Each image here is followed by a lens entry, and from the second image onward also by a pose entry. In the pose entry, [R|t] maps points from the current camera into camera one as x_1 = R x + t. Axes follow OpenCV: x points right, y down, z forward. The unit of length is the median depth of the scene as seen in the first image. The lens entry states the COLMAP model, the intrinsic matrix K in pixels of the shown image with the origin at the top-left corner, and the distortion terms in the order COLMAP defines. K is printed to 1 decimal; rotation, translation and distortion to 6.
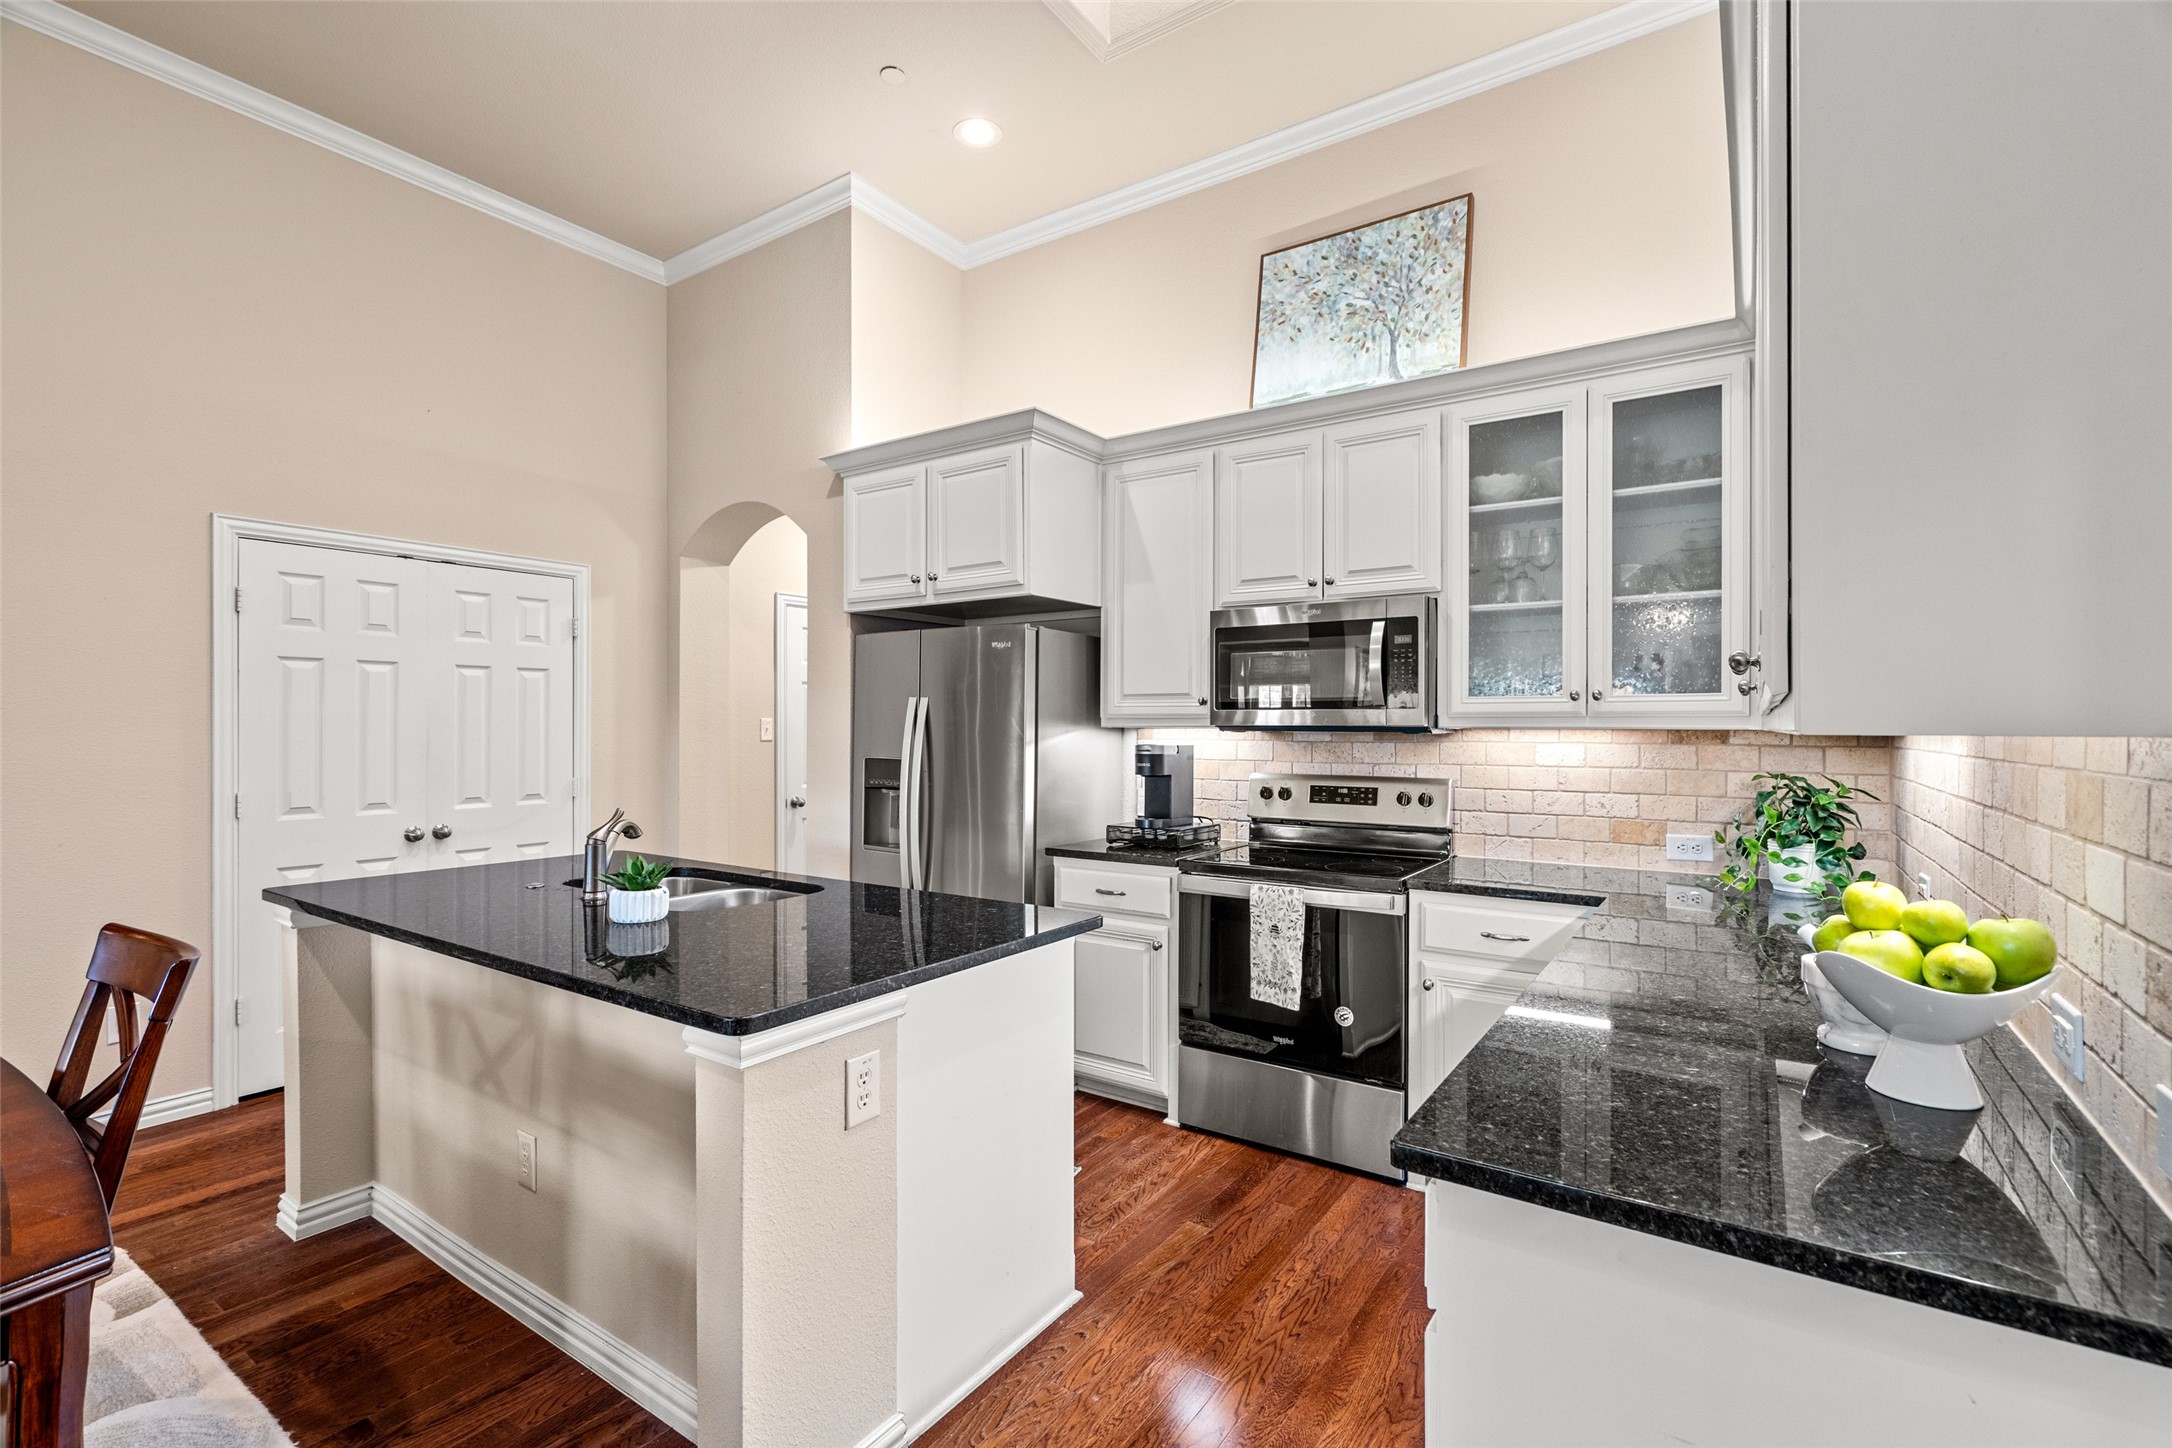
lens RADIAL K [[999.4, 0, 1064.0], [0, 999.4, 721.5], [0, 0, 1]] dist [-0.003670, 0.003003]
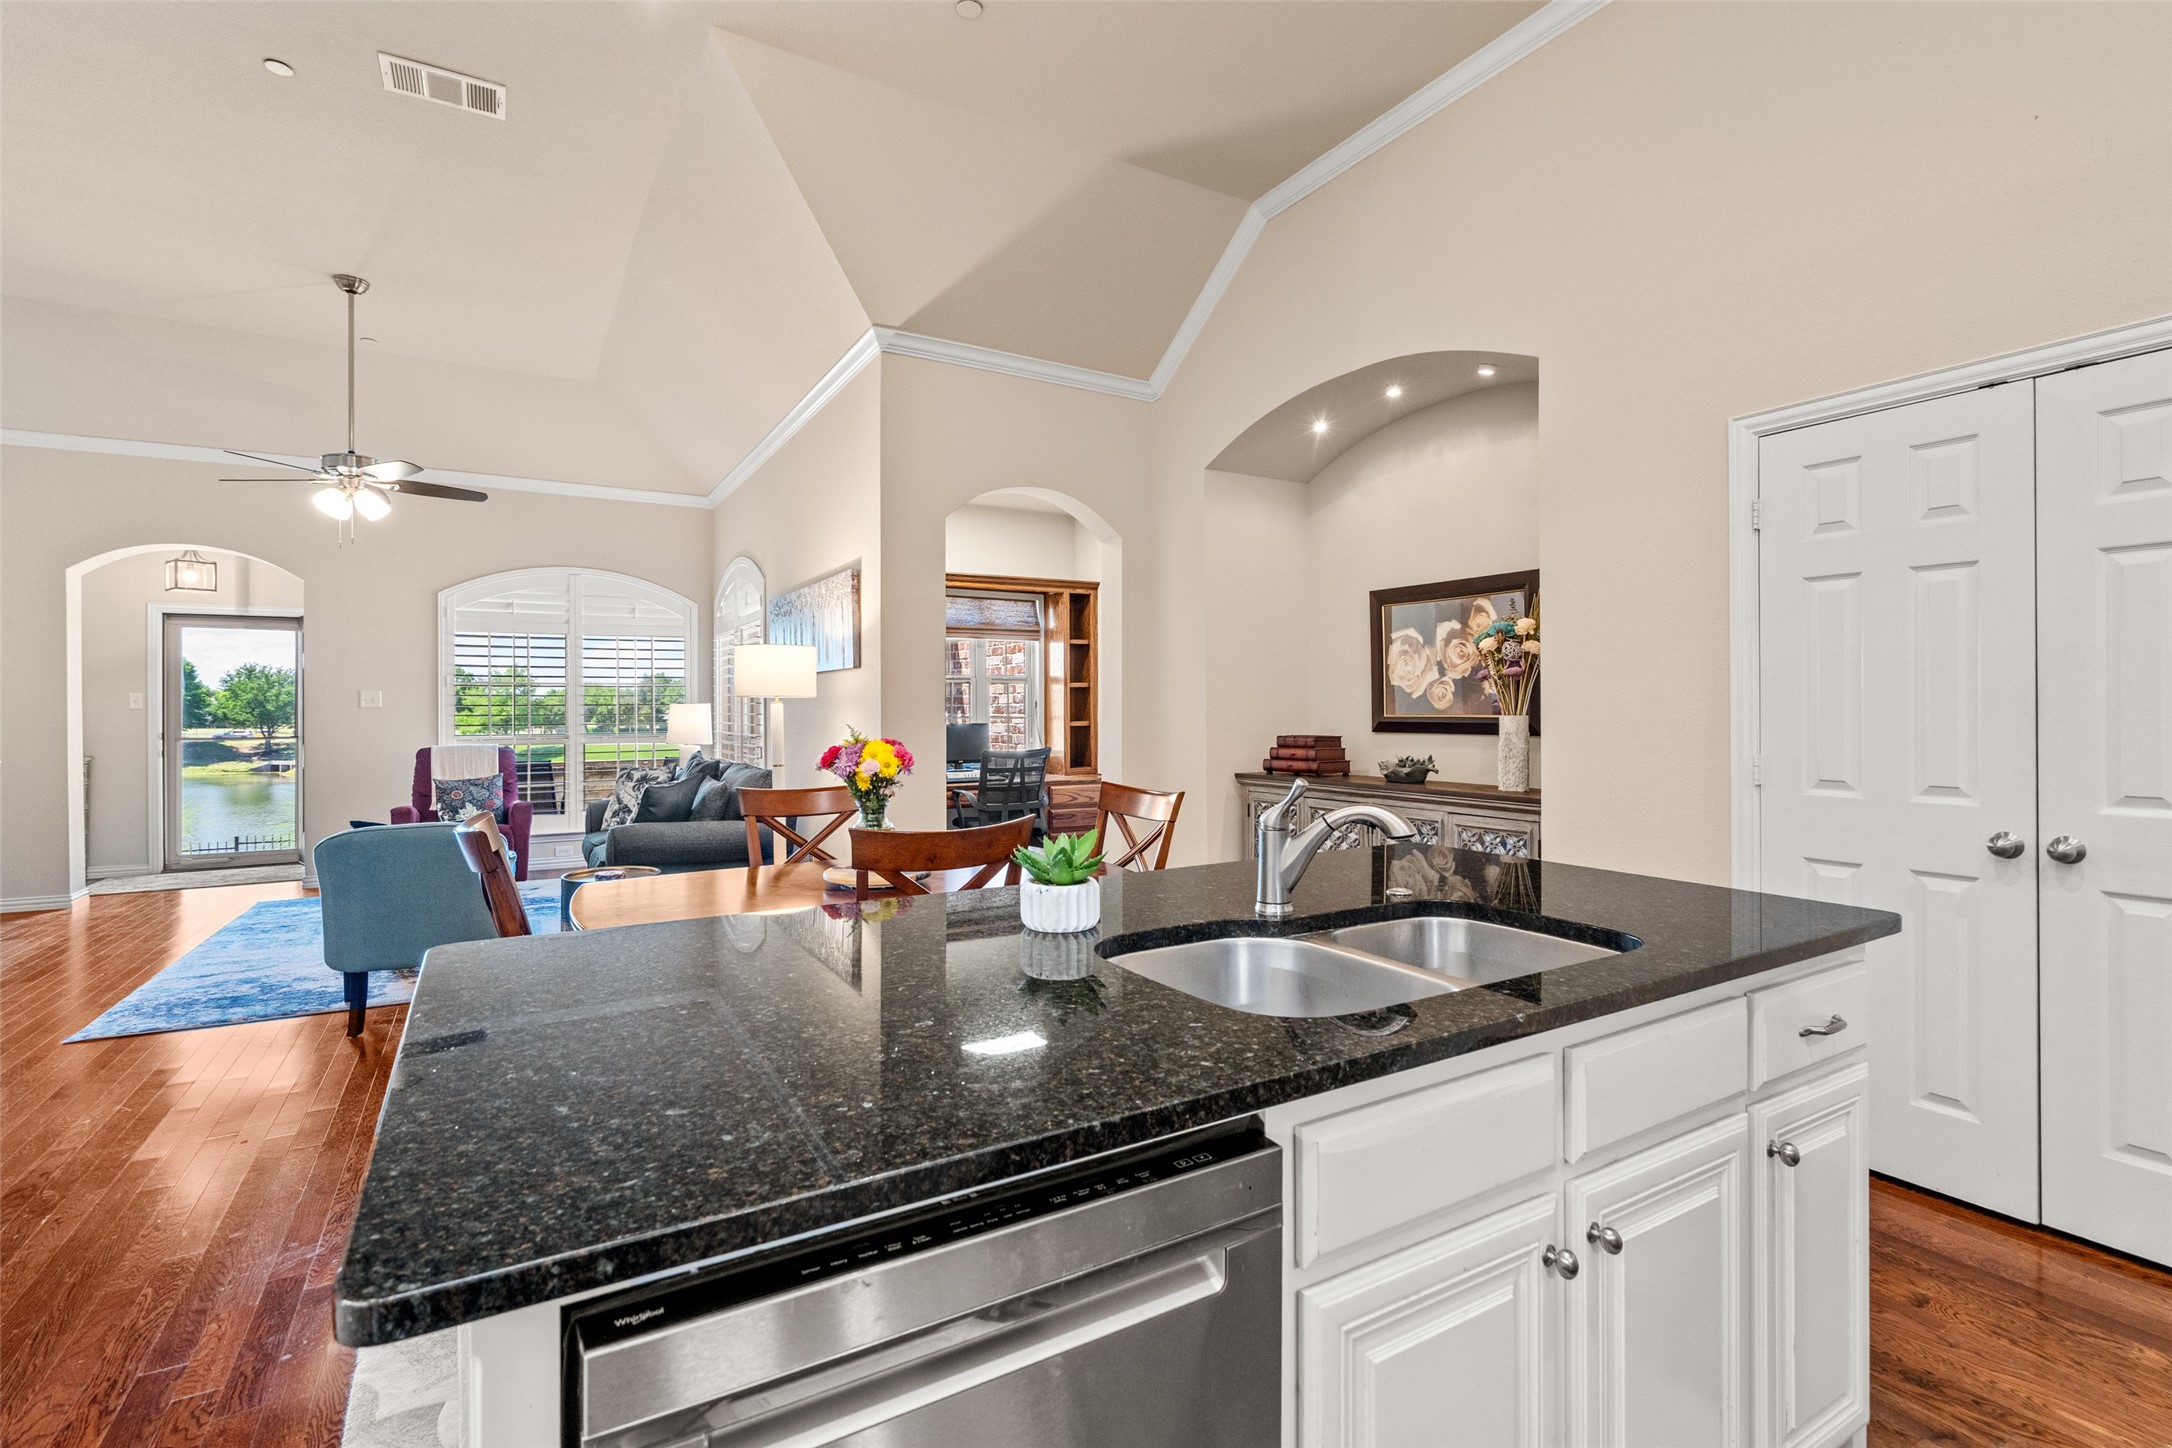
lens RADIAL K [[999.4, 0, 1086.8], [0, 999.4, 718.4], [0, 0, 1]] dist [-0.003670, 0.003003]
pose [[-0.406380, 0.010146, -0.913648, 0.136469], [0.007054, 0.999943, 0.007967, 0.033504], [0.913677, -0.003207, -0.406429, 0.859697]]
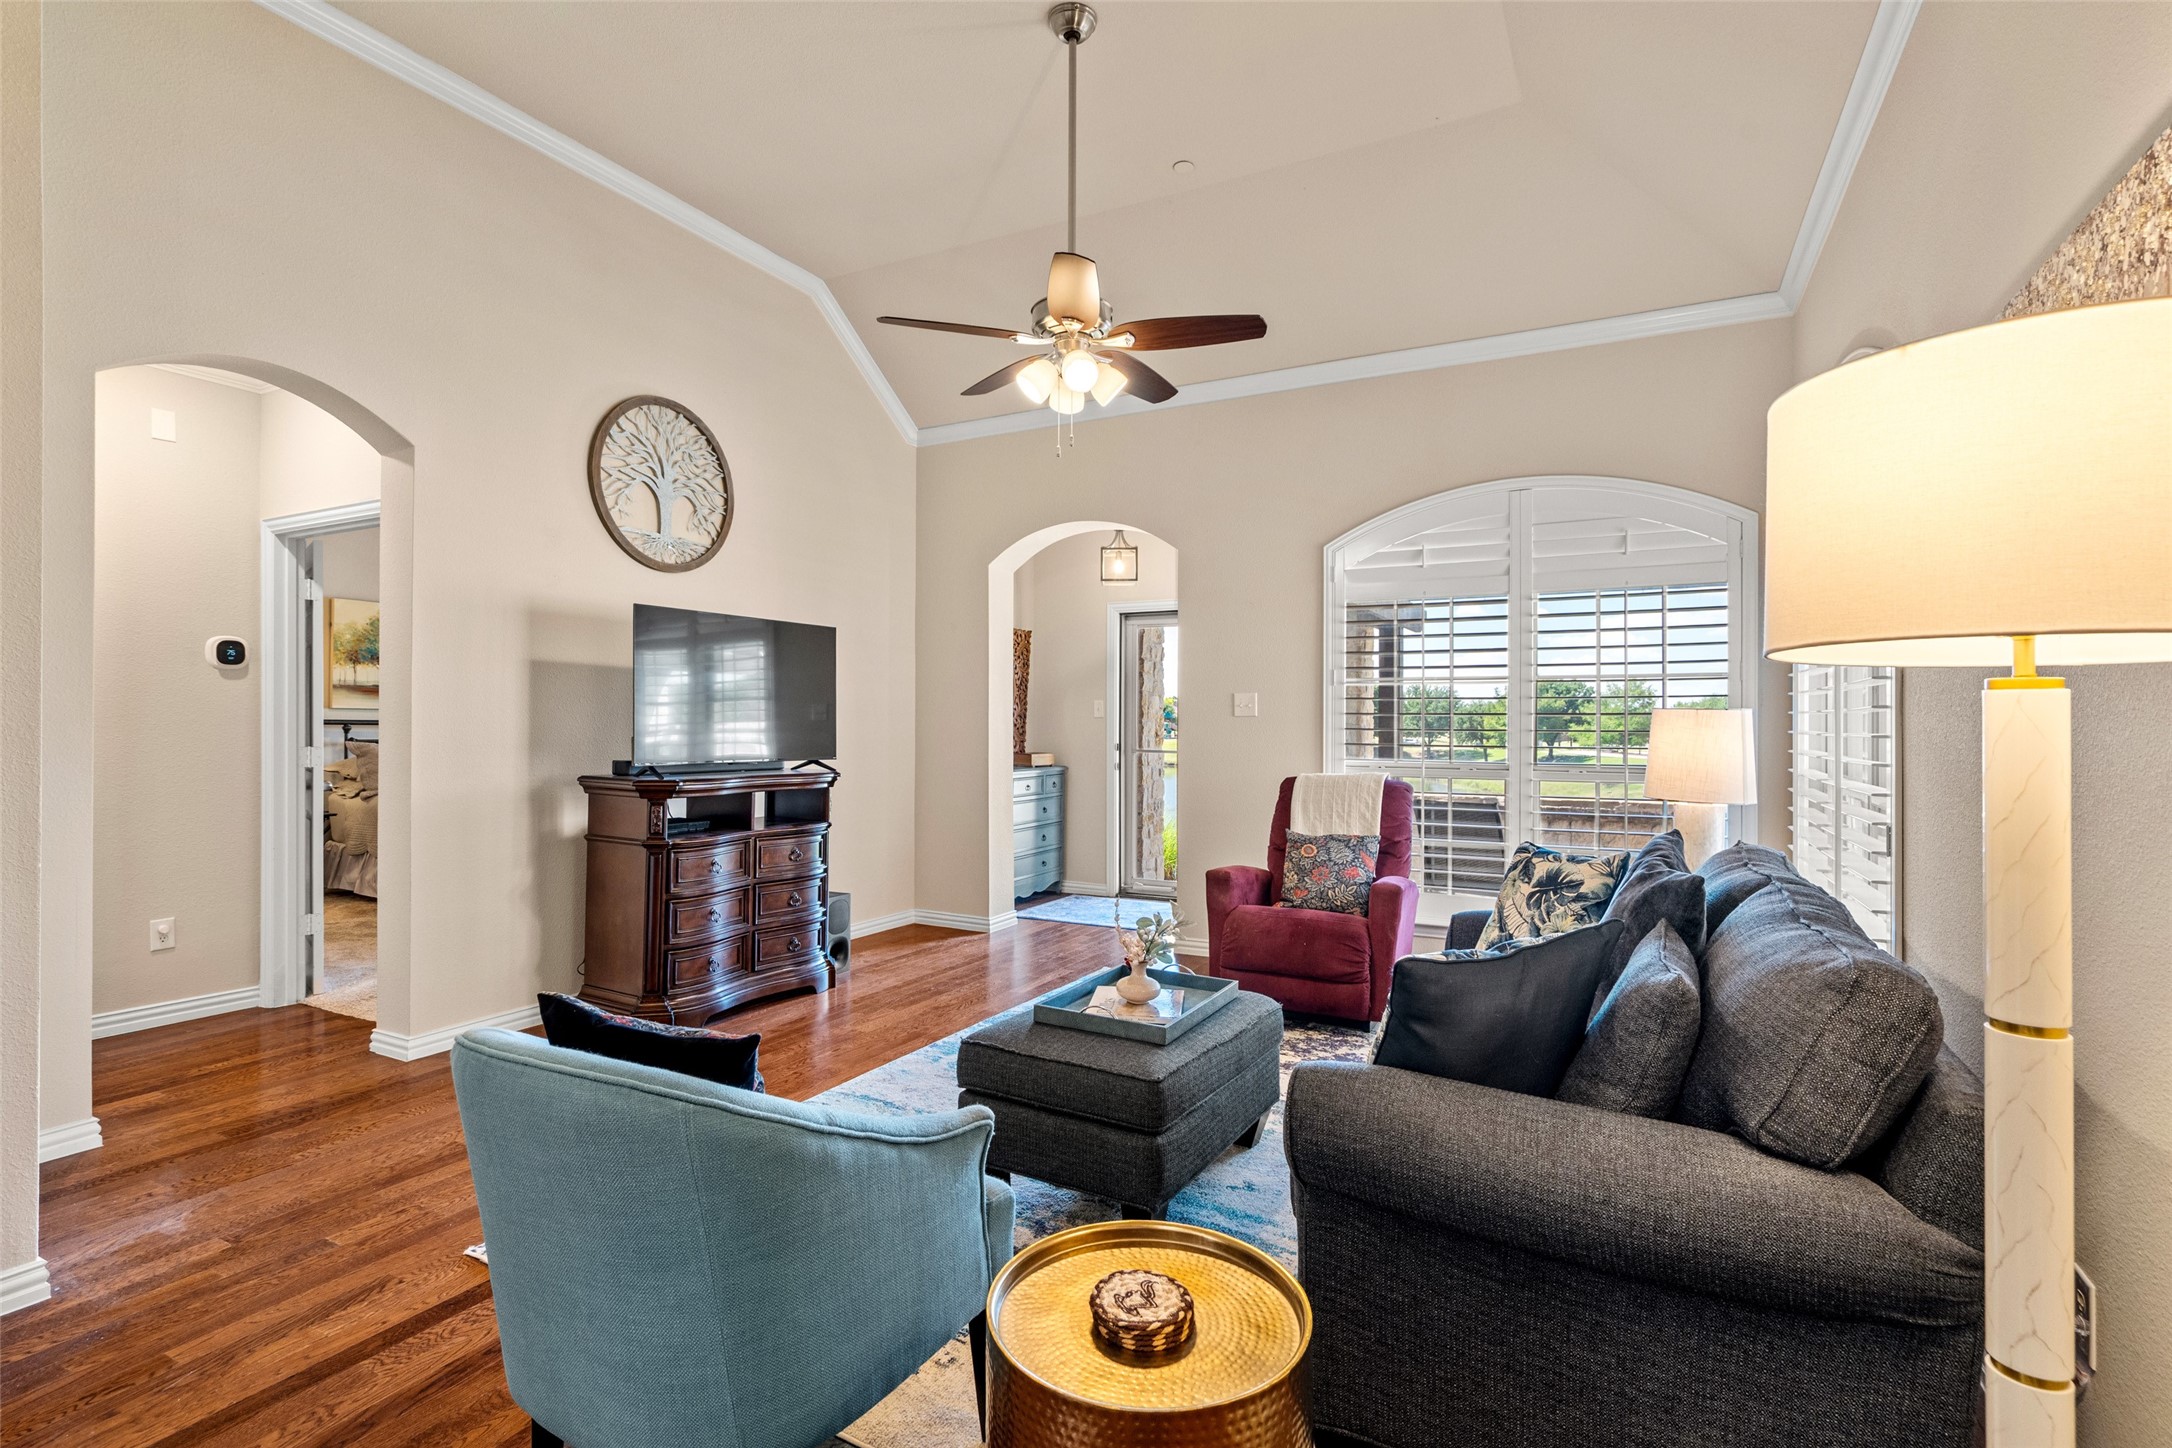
lens RADIAL K [[999.4, 0, 1095.4], [0, 999.4, 711.5], [0, 0, 1]] dist [-0.003670, 0.003003]
pose [[-0.992362, -0.005338, -0.123248, -0.710801], [-0.003621, 0.999893, -0.014158, 0.031308], [0.123310, -0.013603, -0.992275, 0.144158]]
